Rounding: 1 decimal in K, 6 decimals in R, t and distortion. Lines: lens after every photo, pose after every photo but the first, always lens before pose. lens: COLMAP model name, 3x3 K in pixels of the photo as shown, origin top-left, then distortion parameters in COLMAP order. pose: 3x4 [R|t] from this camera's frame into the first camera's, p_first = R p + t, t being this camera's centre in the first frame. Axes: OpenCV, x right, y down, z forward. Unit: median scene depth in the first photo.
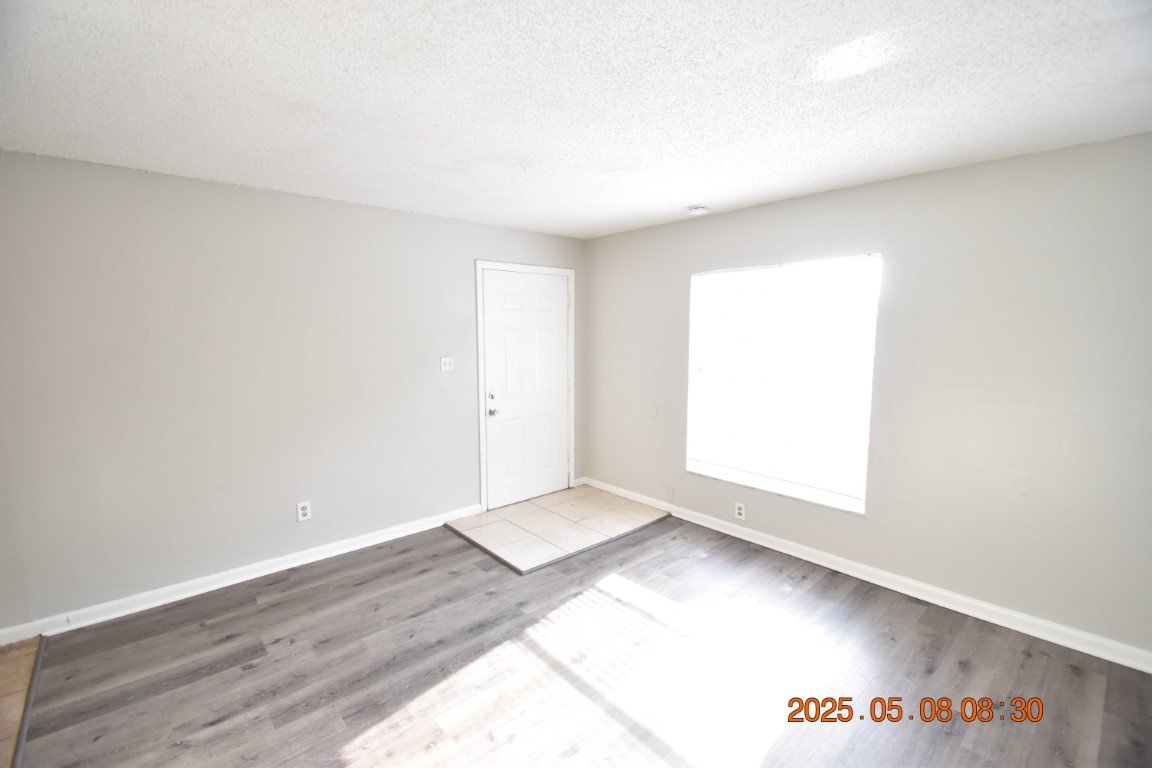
lens RADIAL K [[501.6, 0, 574.3], [0, 501.6, 383.1], [0, 0, 1]] dist [0.009324, -0.013211]
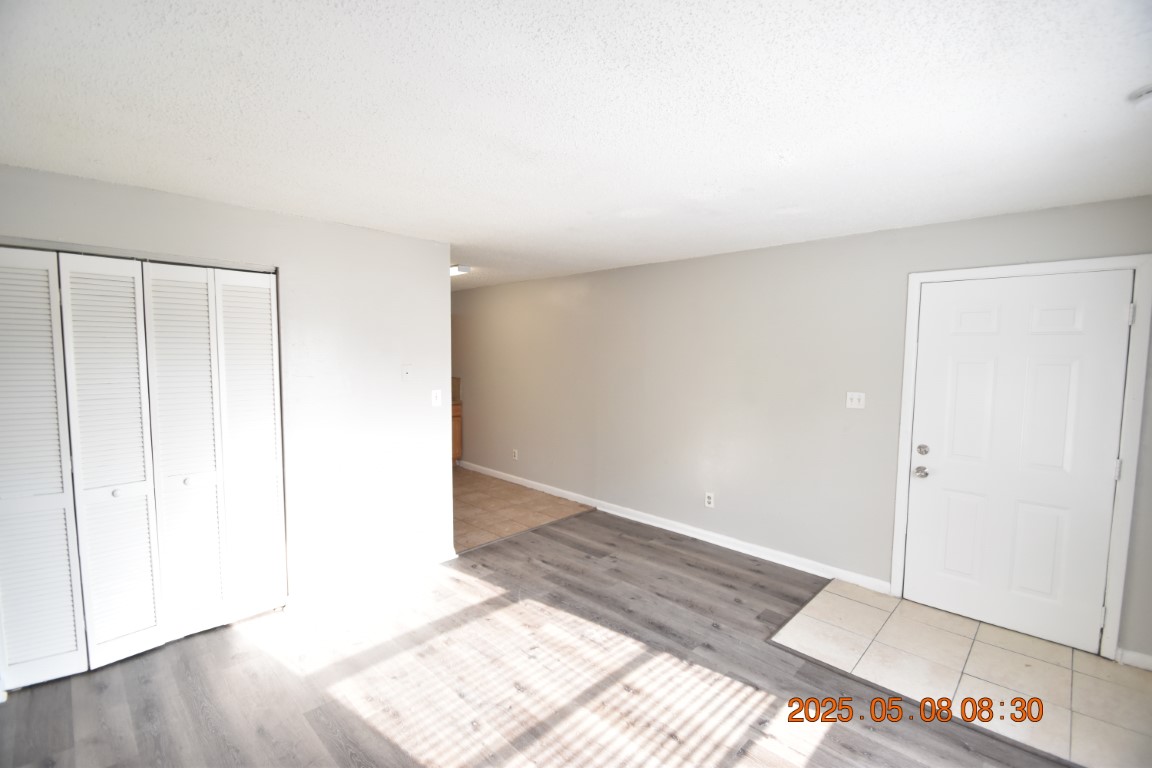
lens RADIAL K [[501.6, 0, 572.3], [0, 501.6, 384.4], [0, 0, 1]] dist [0.009324, -0.013211]
pose [[0.065132, 0.066623, -0.995650, 0.794705], [-0.118442, 0.991232, 0.058579, -0.078957], [0.990823, 0.114112, 0.072452, 0.617965]]
